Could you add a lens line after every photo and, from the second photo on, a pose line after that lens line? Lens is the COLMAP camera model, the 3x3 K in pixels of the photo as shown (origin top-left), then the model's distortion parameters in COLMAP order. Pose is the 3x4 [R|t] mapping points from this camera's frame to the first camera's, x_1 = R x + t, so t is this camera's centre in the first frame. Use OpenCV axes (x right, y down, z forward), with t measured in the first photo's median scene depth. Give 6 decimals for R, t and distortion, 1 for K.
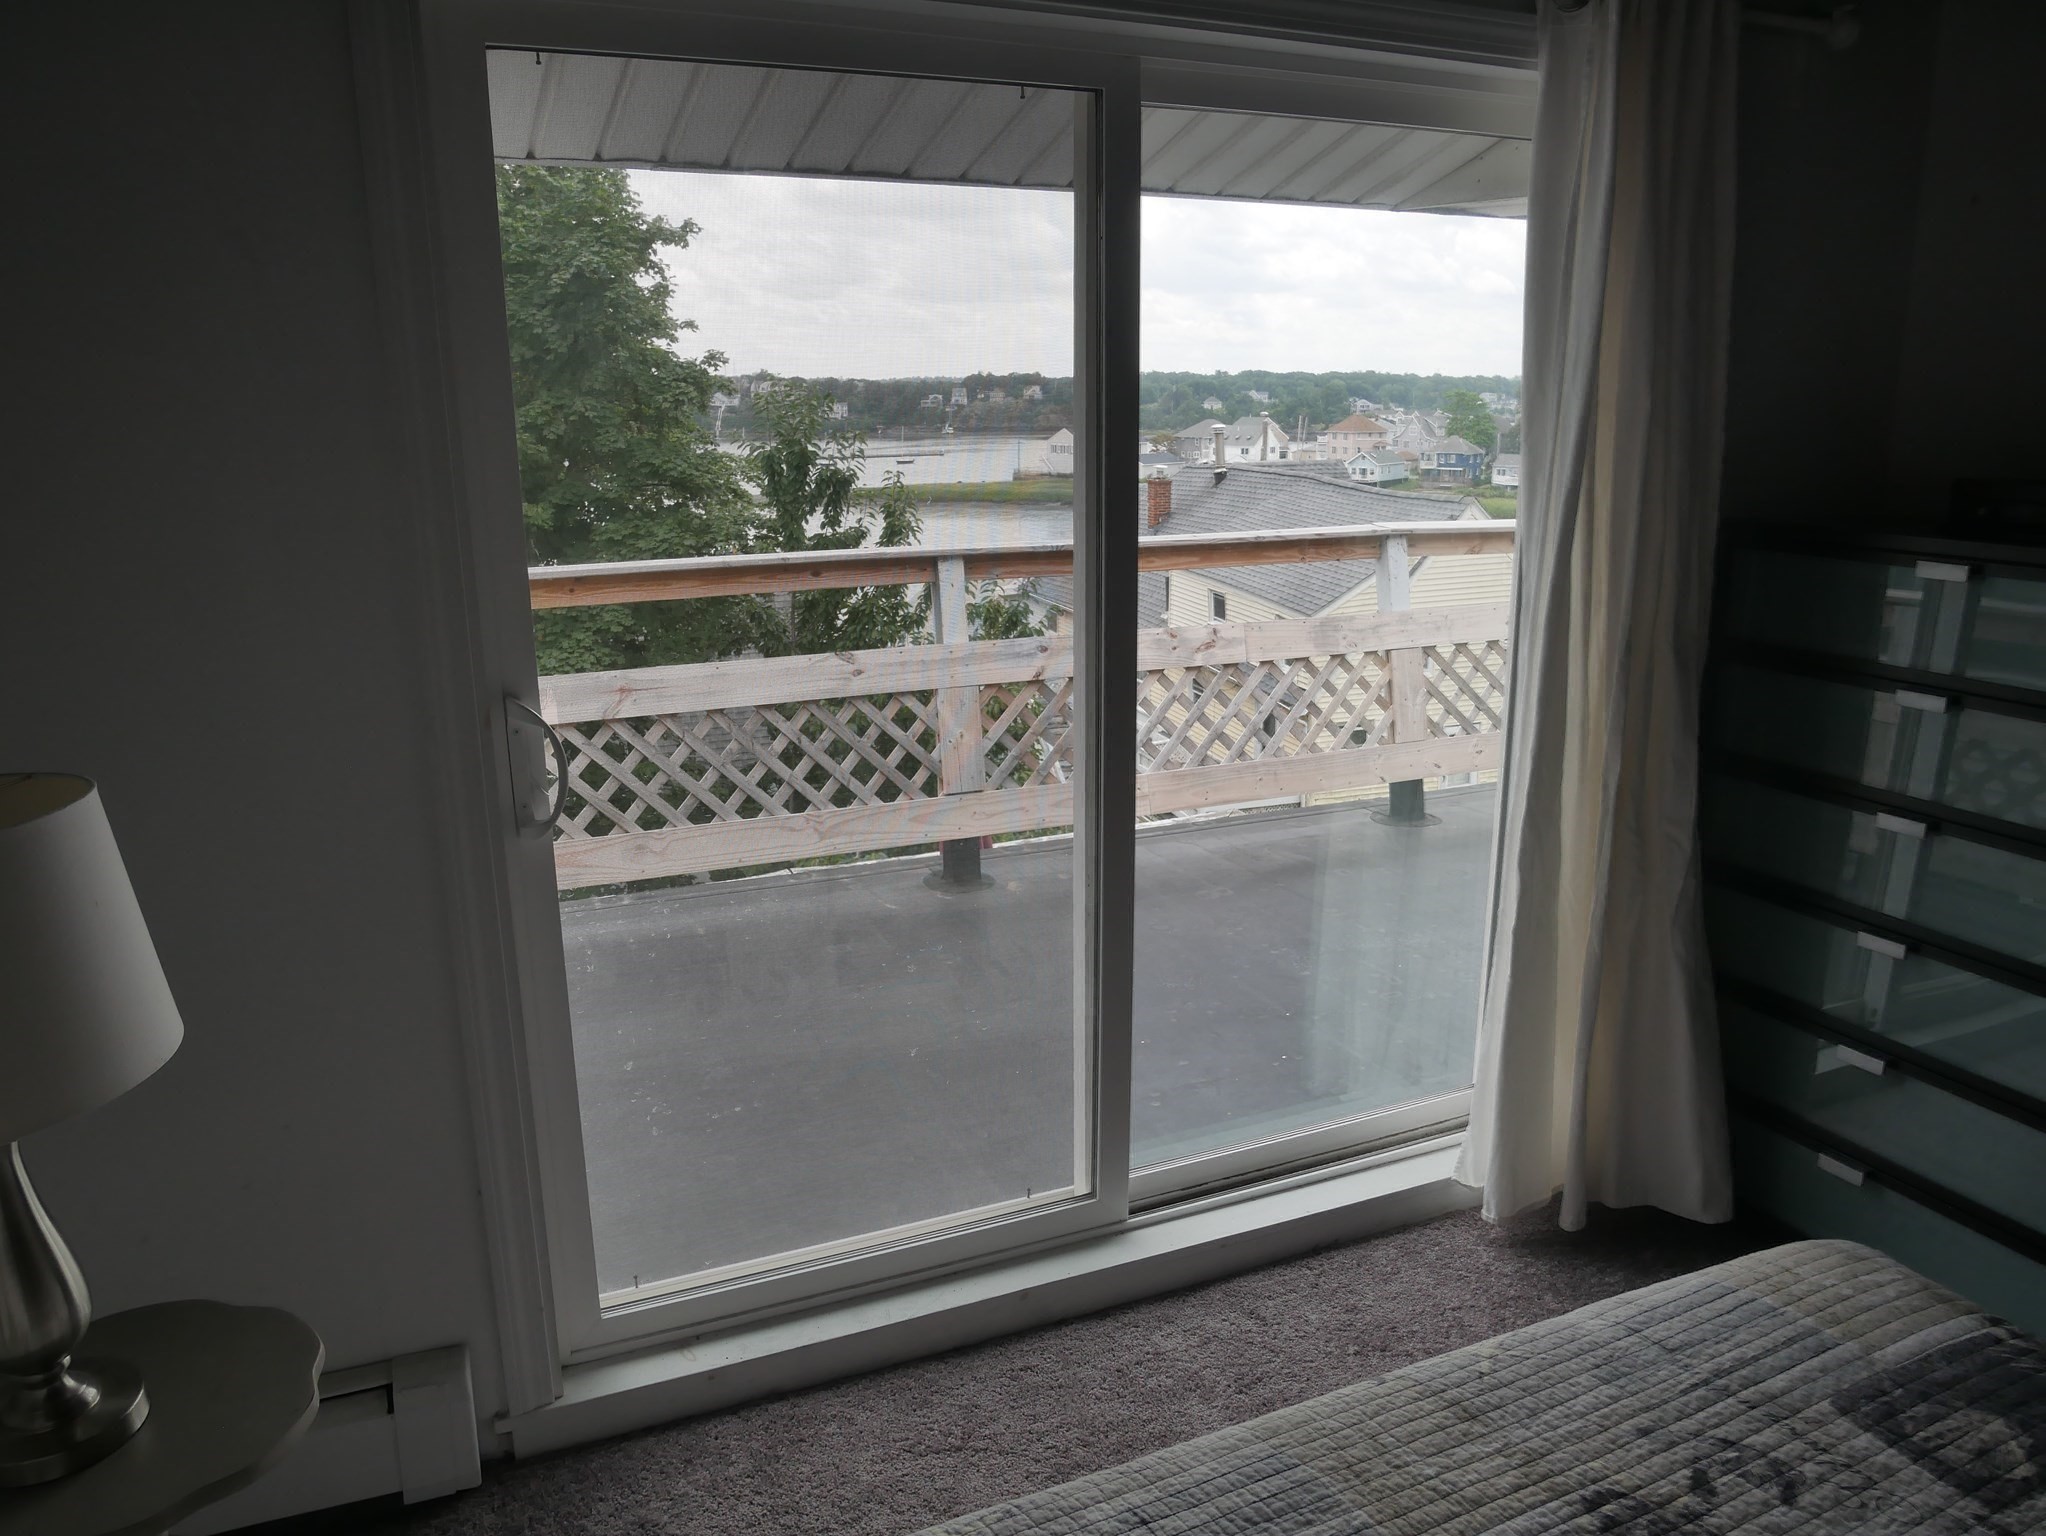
lens RADIAL K [[1469.5, 0, 1015.8], [0, 1469.5, 766.7], [0, 0, 1]] dist [-0.069664, 0.027816]
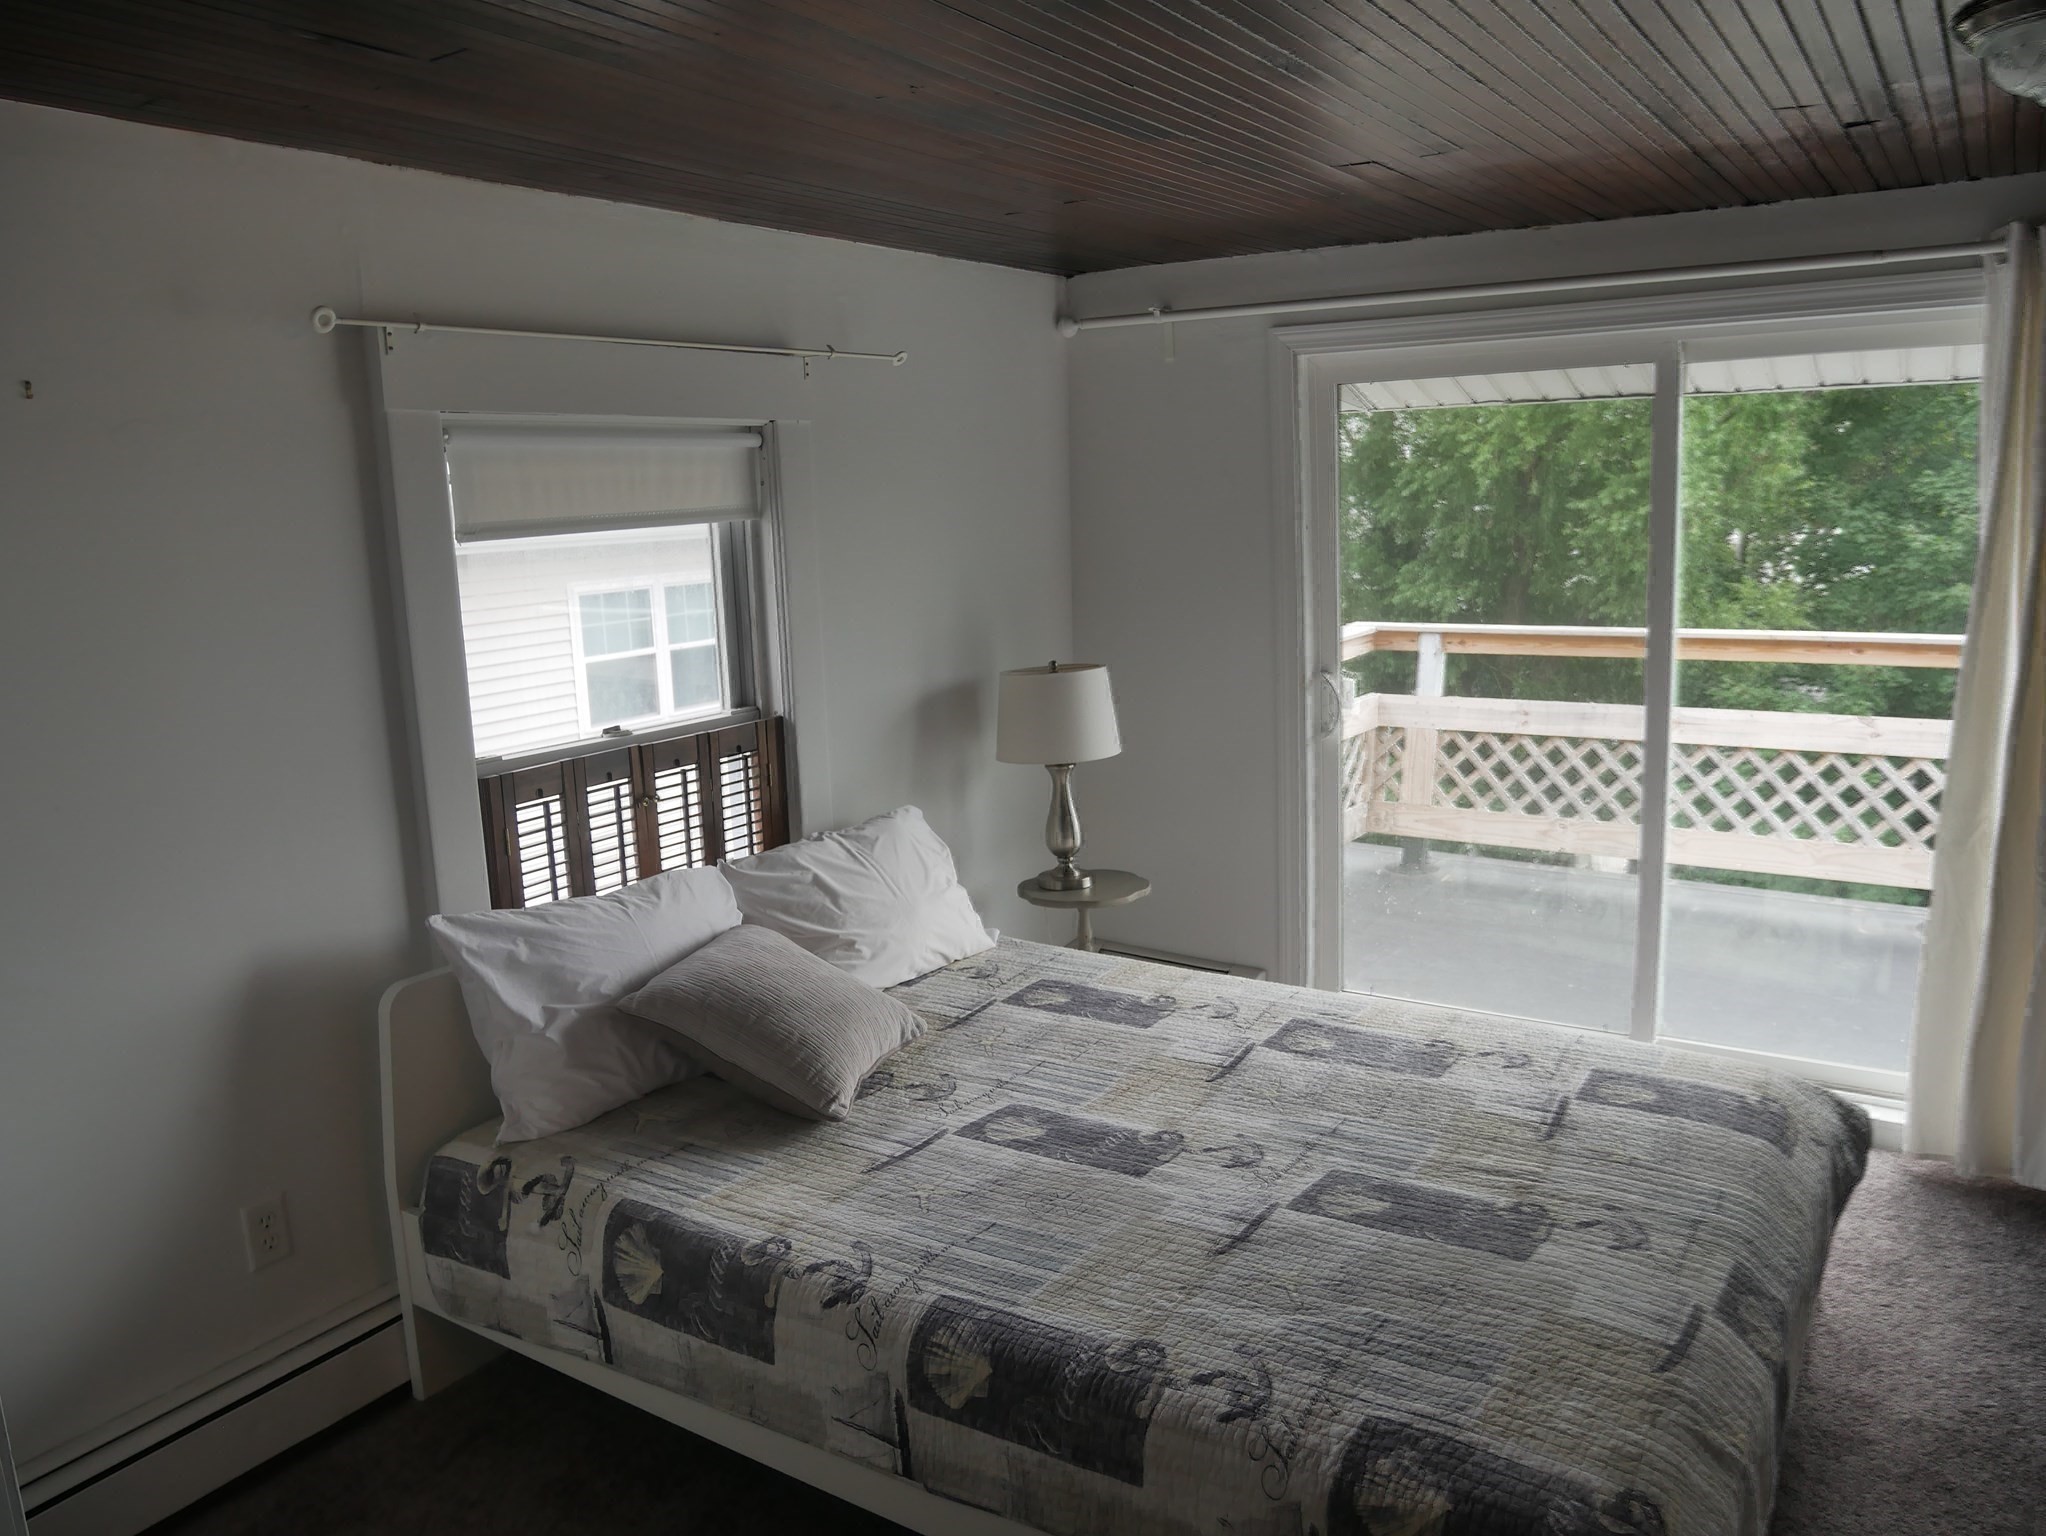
lens RADIAL K [[1469.5, 0, 1027.8], [0, 1469.5, 762.3], [0, 0, 1]] dist [-0.069664, 0.027816]
pose [[0.544354, 0.144074, -0.826390, 1.691381], [-0.179729, 0.982295, 0.052864, 0.070165], [0.819375, 0.119750, 0.560611, -0.776367]]
